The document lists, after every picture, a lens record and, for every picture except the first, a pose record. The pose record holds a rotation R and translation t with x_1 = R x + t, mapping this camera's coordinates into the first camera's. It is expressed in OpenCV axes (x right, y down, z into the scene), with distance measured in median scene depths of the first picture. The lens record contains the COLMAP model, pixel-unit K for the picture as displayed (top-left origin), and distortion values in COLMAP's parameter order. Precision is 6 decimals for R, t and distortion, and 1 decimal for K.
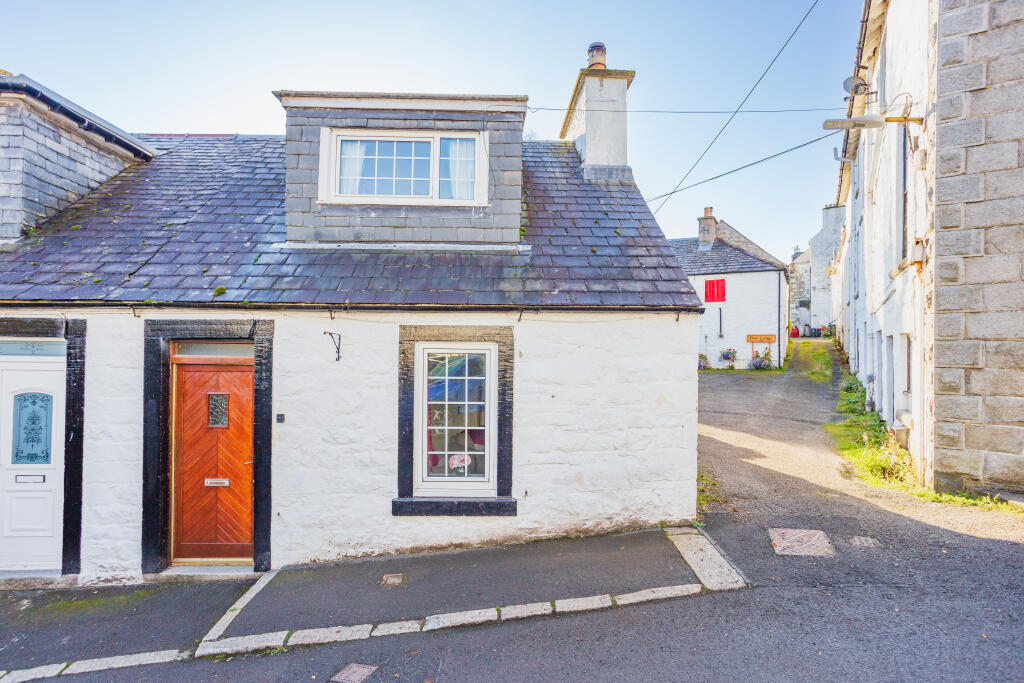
lens RADIAL K [[513.9, 0, 511.8], [0, 513.9, 323.2], [0, 0, 1]] dist [-0.056346, 0.038396]
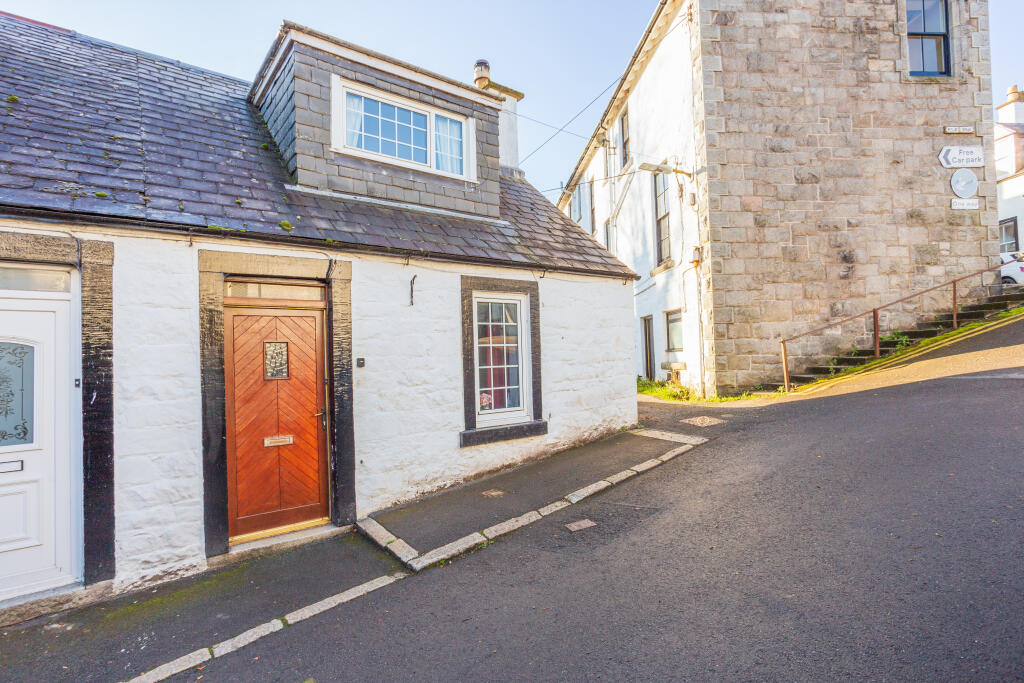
lens RADIAL K [[545.8, 0, 511.7], [0, 545.8, 320.6], [0, 0, 1]] dist [-0.066090, 0.047310]
pose [[0.789831, 0.011894, 0.613209, -0.861790], [0.011035, 0.999374, -0.033598, 0.144072], [-0.613225, 0.033304, 0.789206, -0.000177]]
